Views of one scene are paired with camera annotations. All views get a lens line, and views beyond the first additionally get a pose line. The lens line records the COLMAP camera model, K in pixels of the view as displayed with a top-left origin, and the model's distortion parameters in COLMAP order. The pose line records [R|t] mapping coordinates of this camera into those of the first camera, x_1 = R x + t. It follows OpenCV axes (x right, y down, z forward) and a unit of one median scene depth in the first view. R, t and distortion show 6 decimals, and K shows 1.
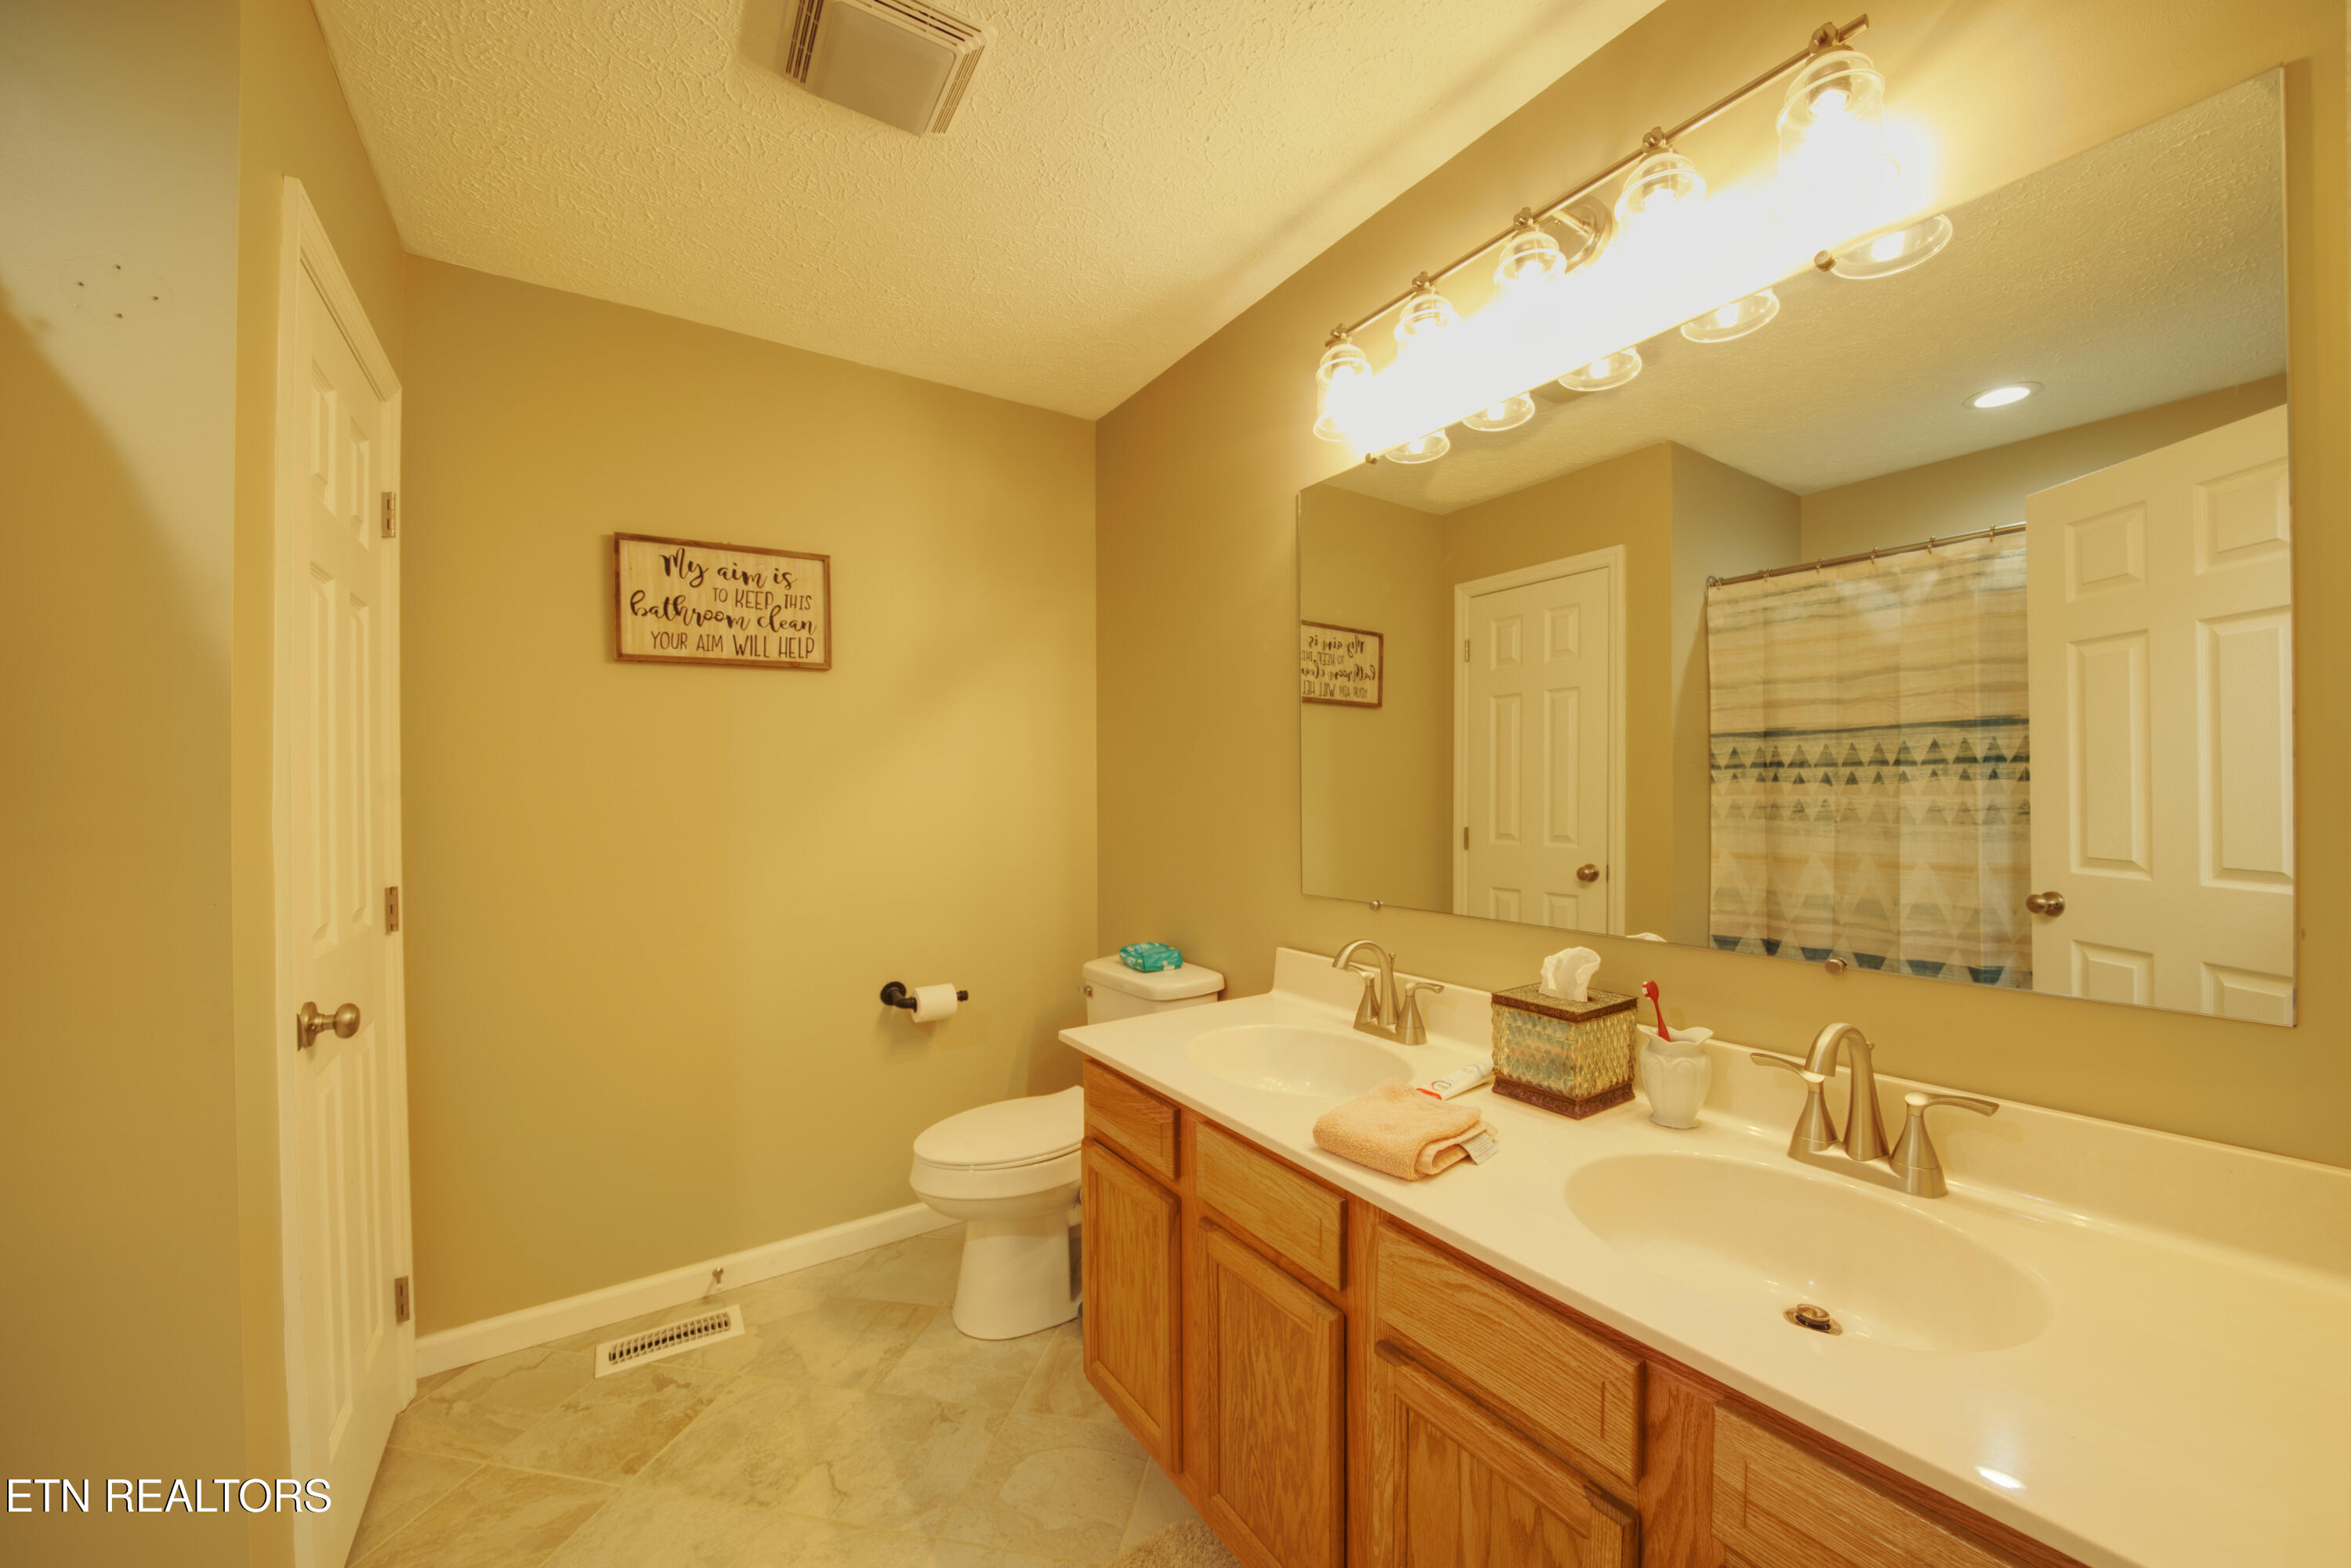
lens RADIAL K [[831.3, 0, 1172.4], [0, 831.3, 787.4], [0, 0, 1]] dist [-0.027953, 0.004653]
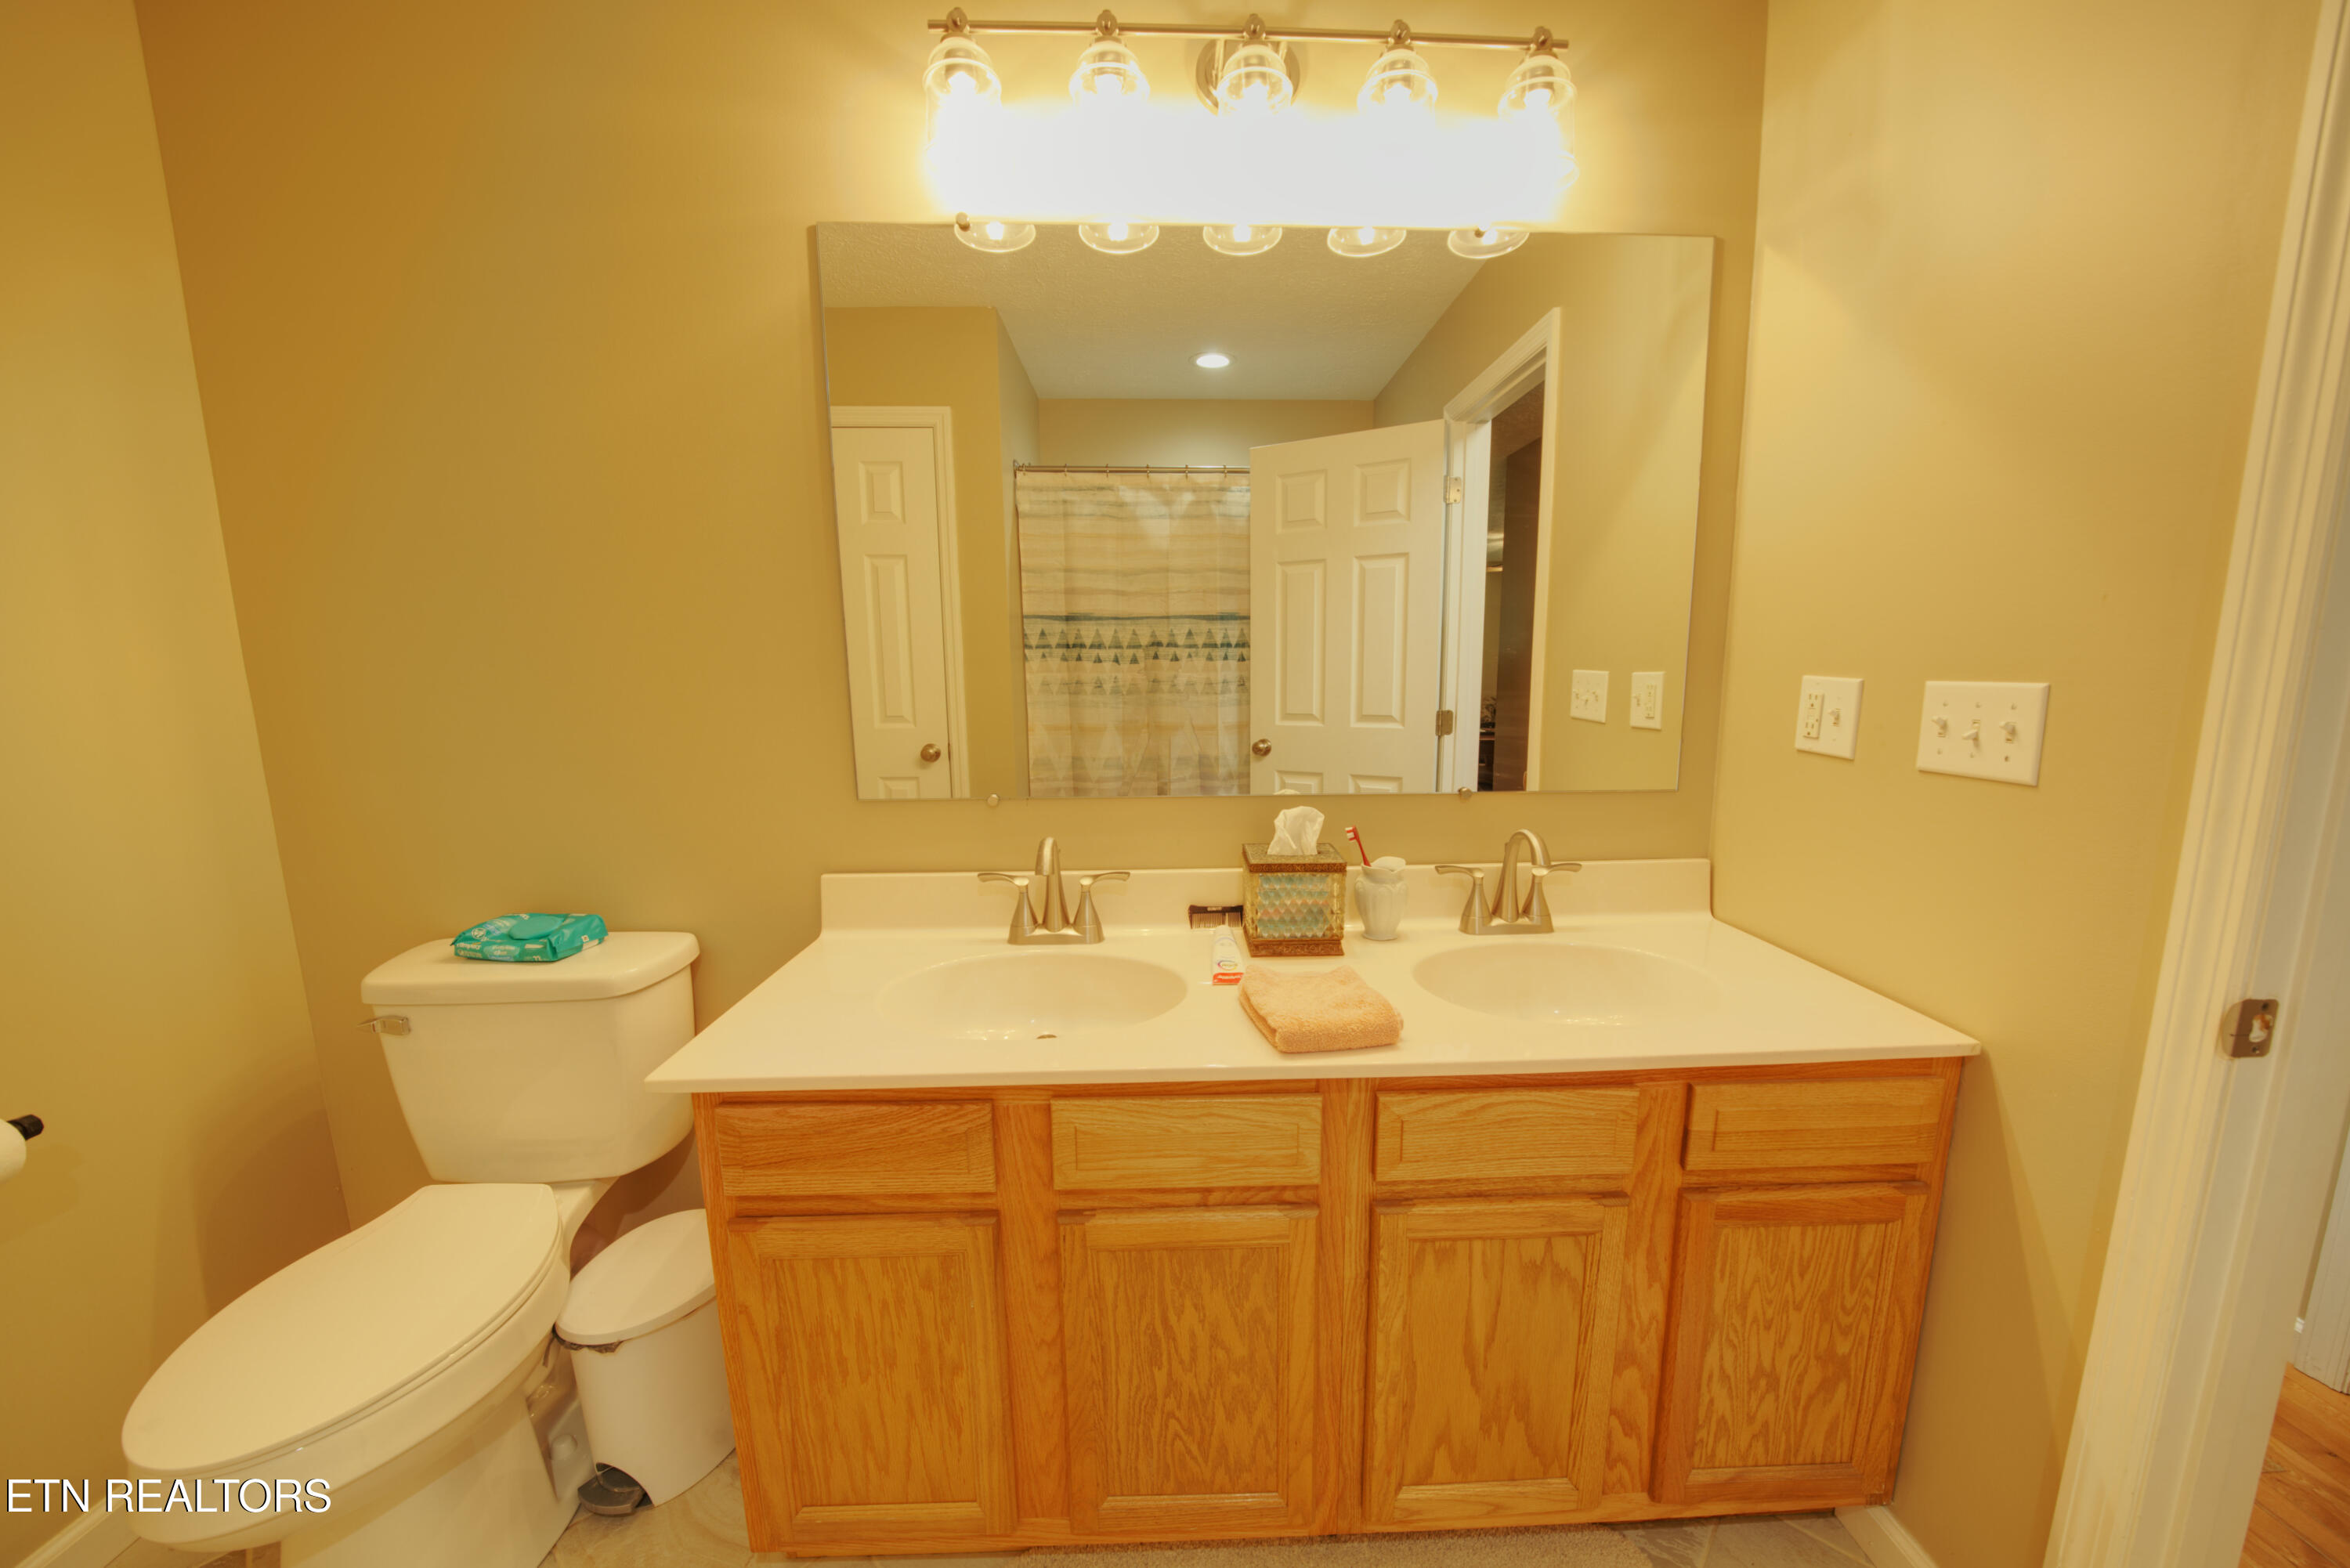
lens RADIAL K [[879.3, 0, 1180.8], [0, 879.3, 808.4], [0, 0, 1]] dist [-0.022365, -0.000214]
pose [[0.542919, -0.126185, 0.830251, -0.255283], [-0.005295, 0.988113, 0.153640, 0.008230], [-0.839768, -0.087811, 0.535797, 0.235288]]
